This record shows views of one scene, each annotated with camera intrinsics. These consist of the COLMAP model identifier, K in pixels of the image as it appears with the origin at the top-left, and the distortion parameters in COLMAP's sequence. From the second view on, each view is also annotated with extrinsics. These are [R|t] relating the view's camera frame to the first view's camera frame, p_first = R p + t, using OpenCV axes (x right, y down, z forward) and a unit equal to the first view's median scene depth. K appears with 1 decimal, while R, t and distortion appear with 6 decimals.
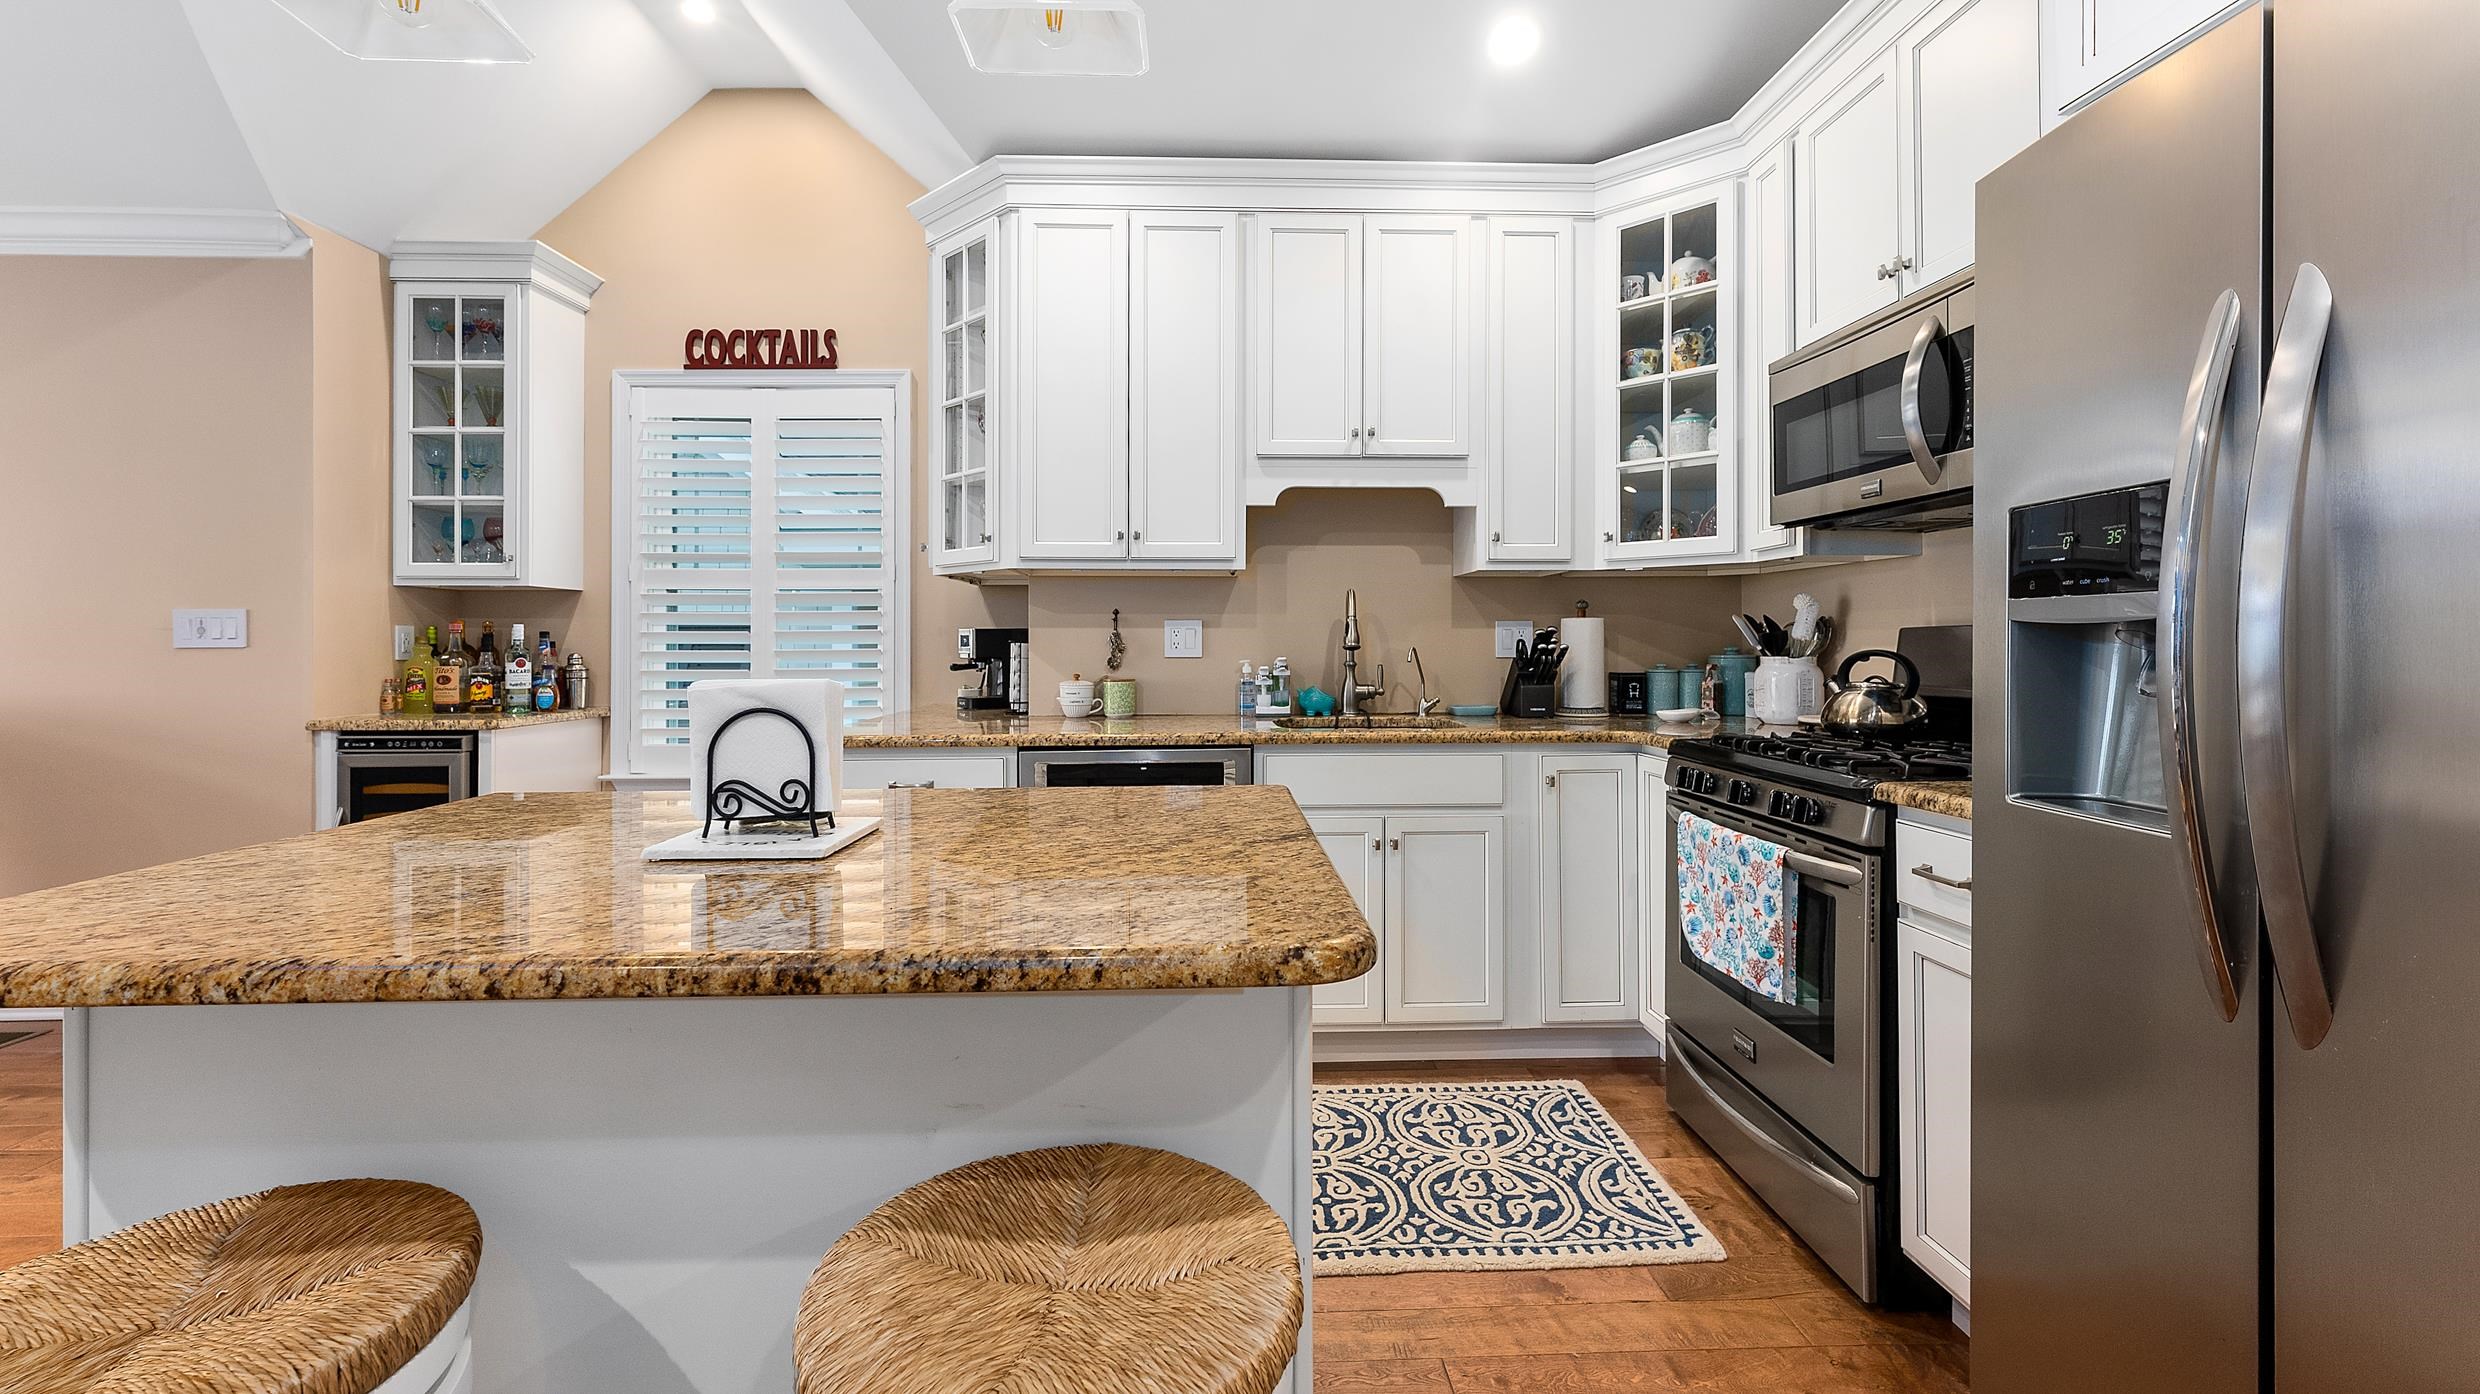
lens RADIAL K [[1016.2, 0, 1239.7], [0, 1016.2, 633.8], [0, 0, 1]] dist [0.000427, -0.000054]
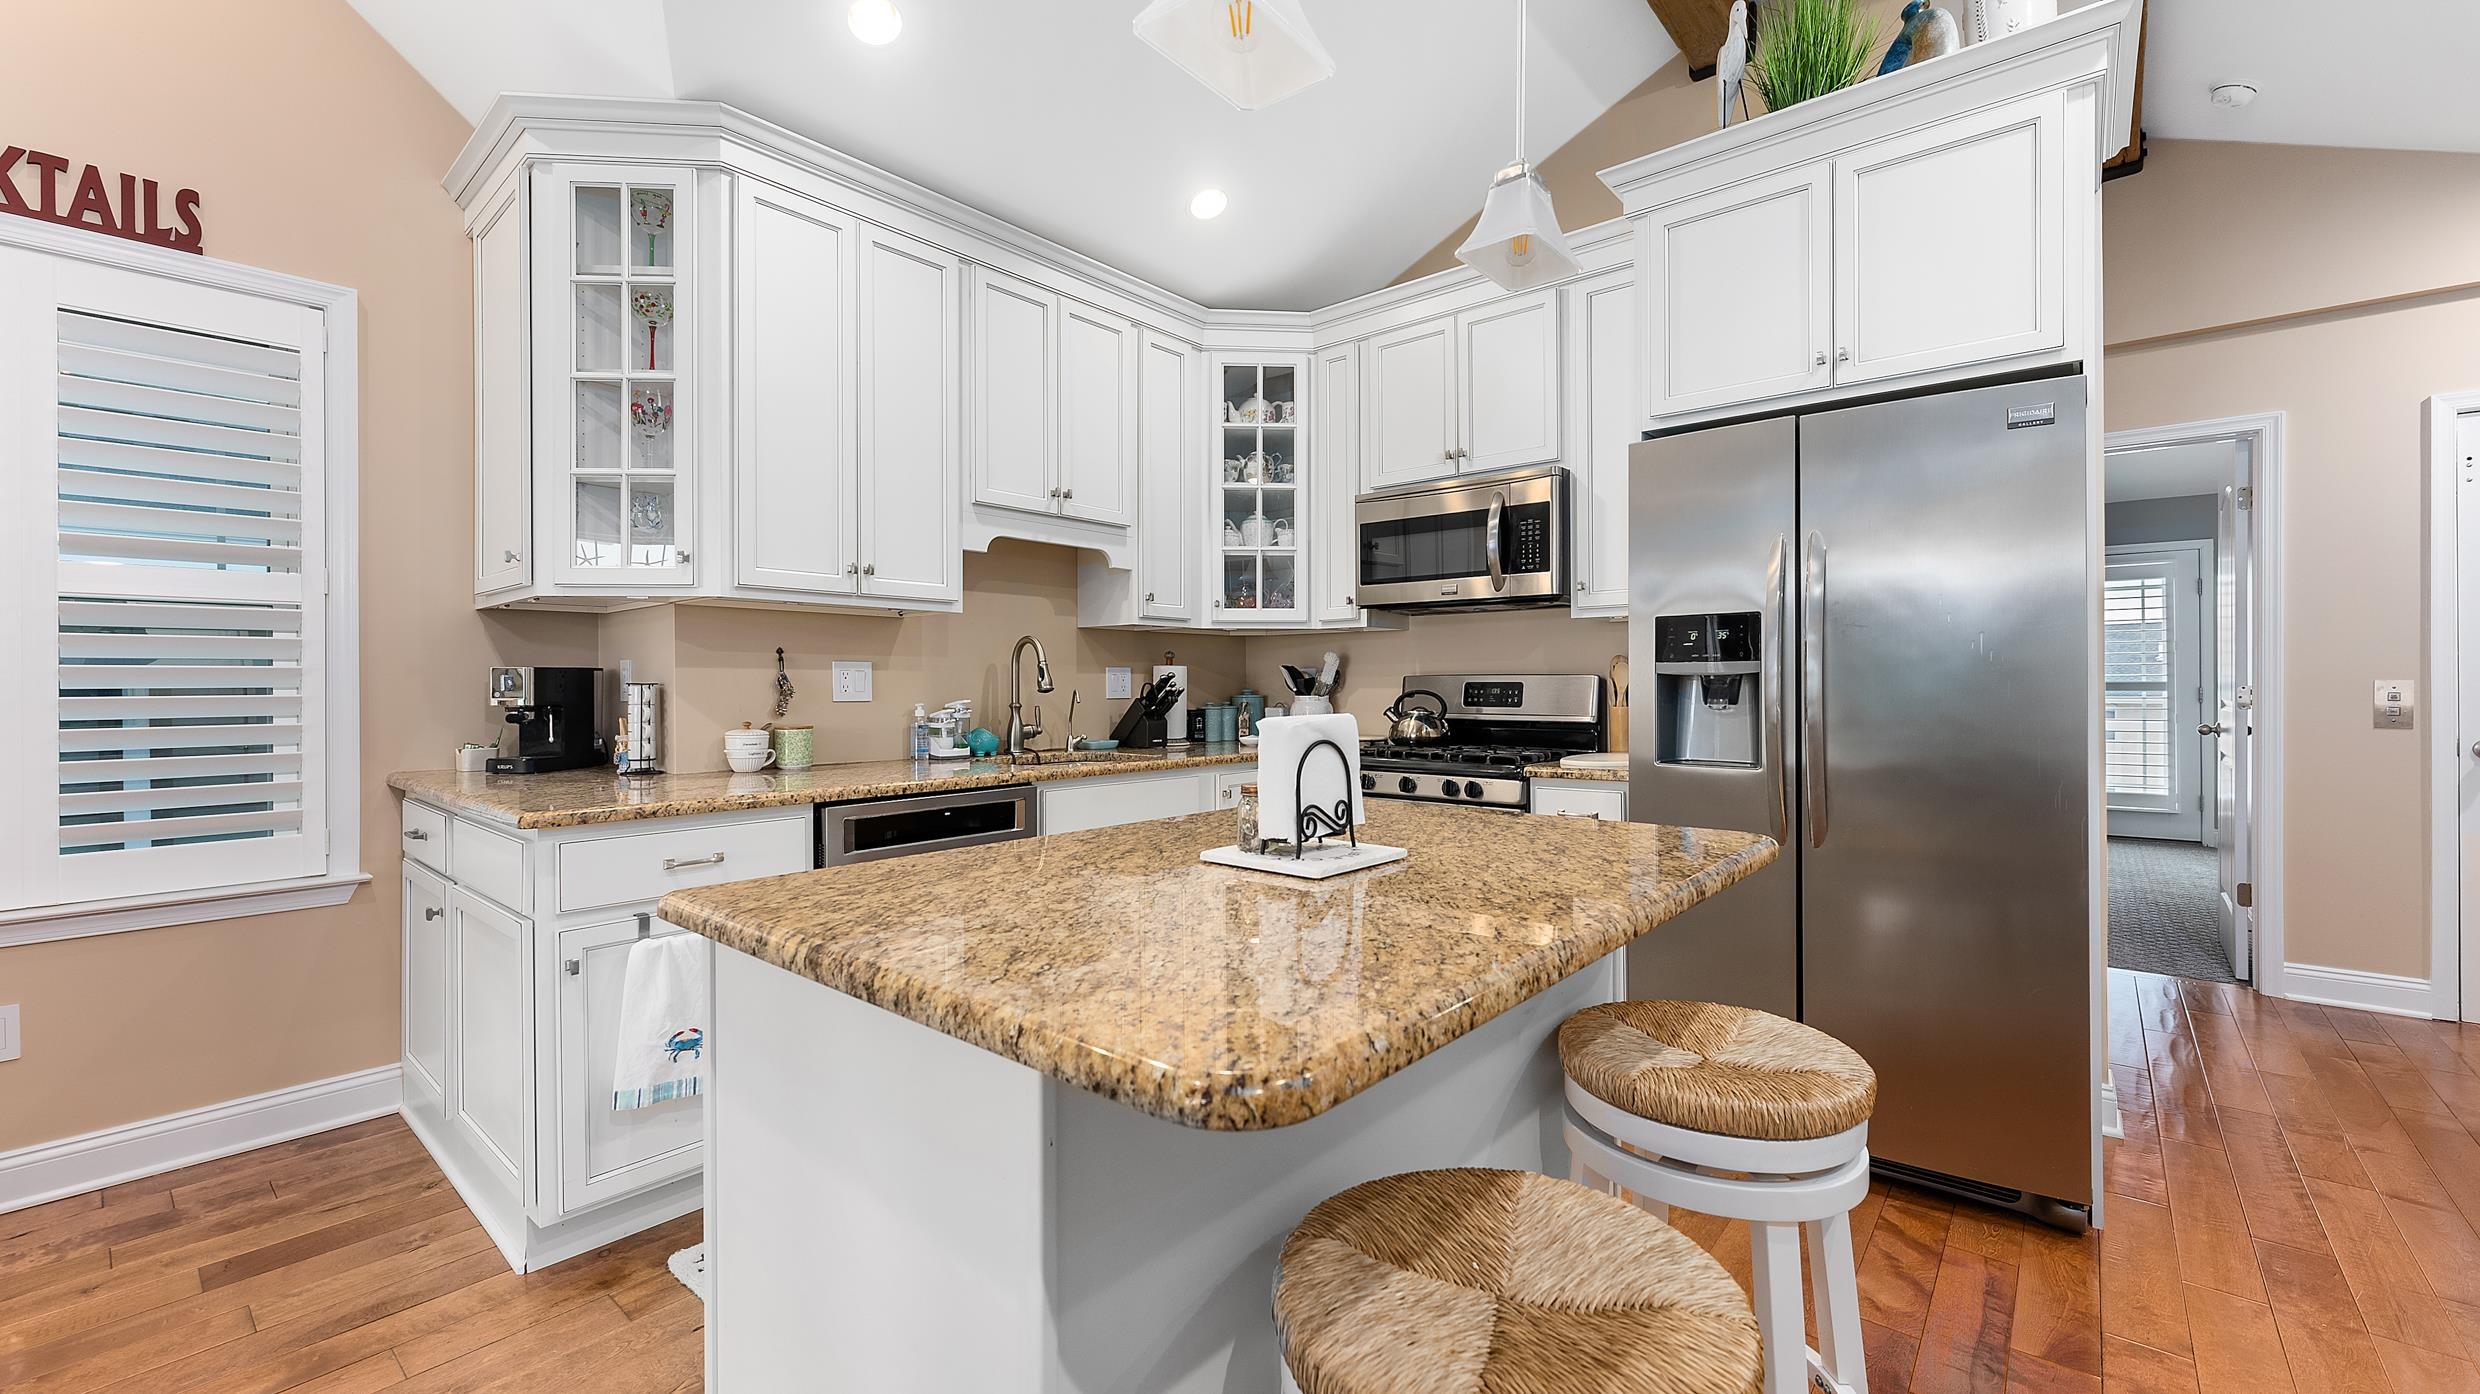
lens RADIAL K [[997.0, 0, 1244.8], [0, 997.0, 683.1], [0, 0, 1]] dist [0.000192, -0.000265]
pose [[0.674932, 0.002685, 0.737875, -0.537922], [-0.005530, 0.999984, 0.001420, 0.003421], [-0.737859, -0.005039, 0.674936, 0.123693]]
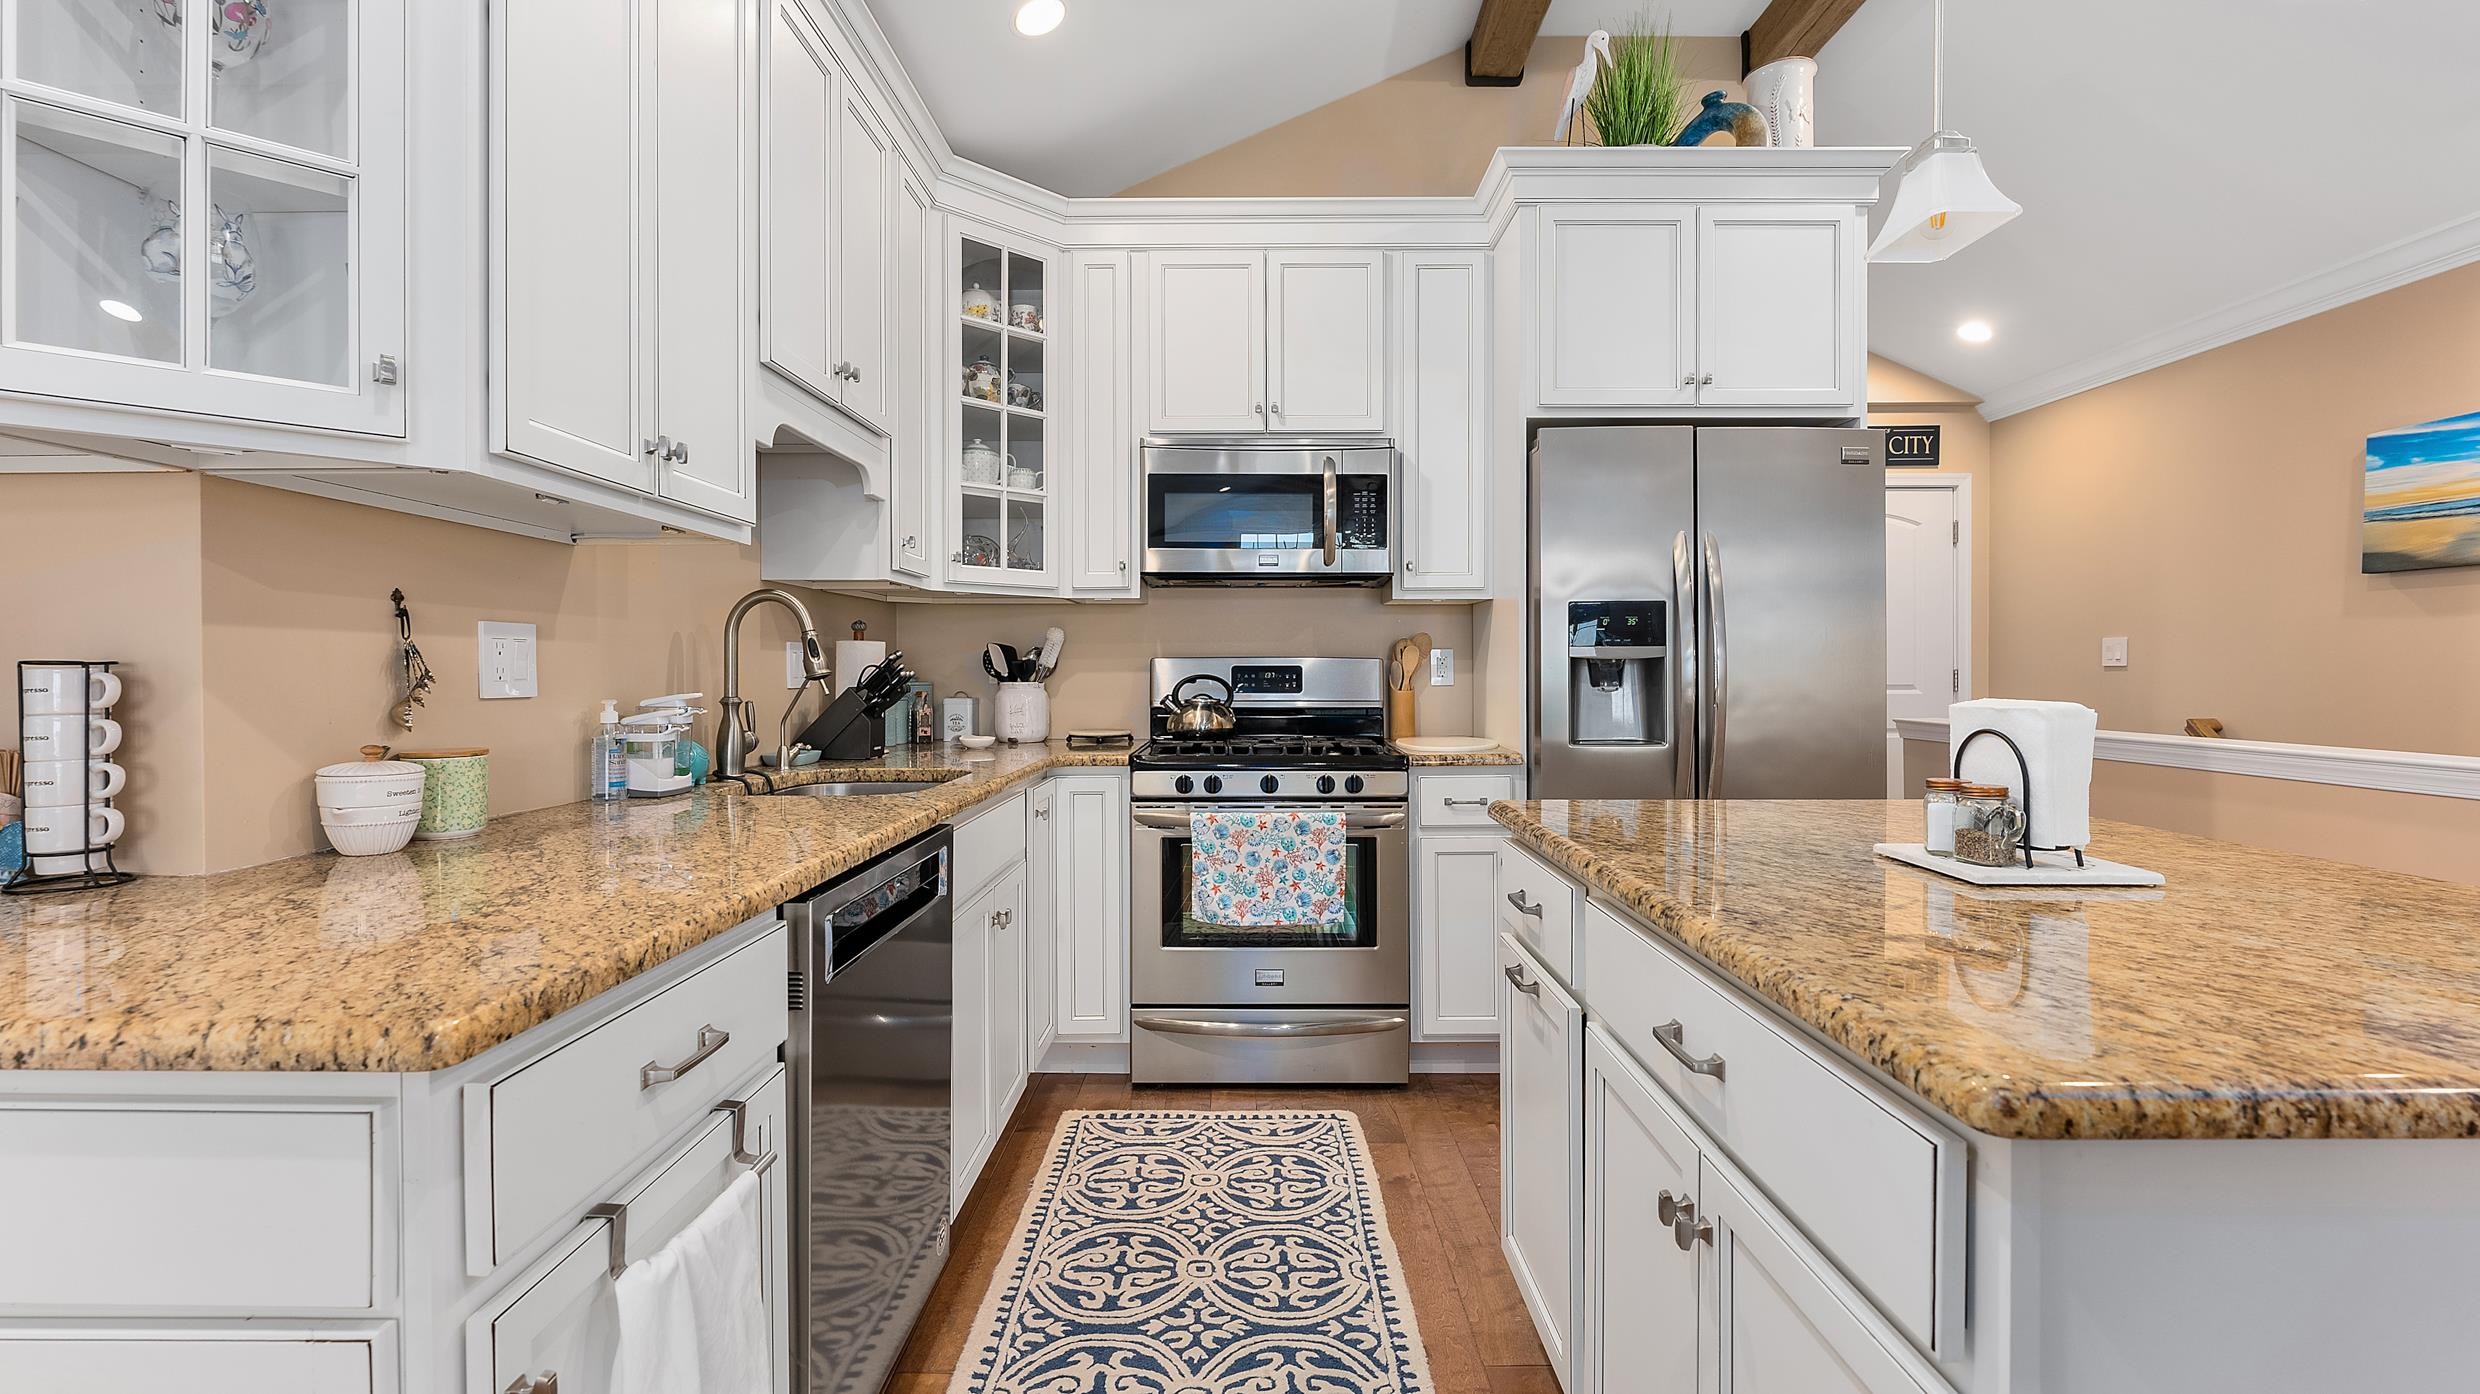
lens RADIAL K [[1066.1, 0, 1253.4], [0, 1066.1, 665.9], [0, 0, 1]] dist [-0.001616, -0.000336]
pose [[0.034948, 0.005372, 0.999375, -0.612607], [-0.006361, 0.999966, -0.005153, 0.008795], [-0.999369, -0.006177, 0.034981, 0.684822]]
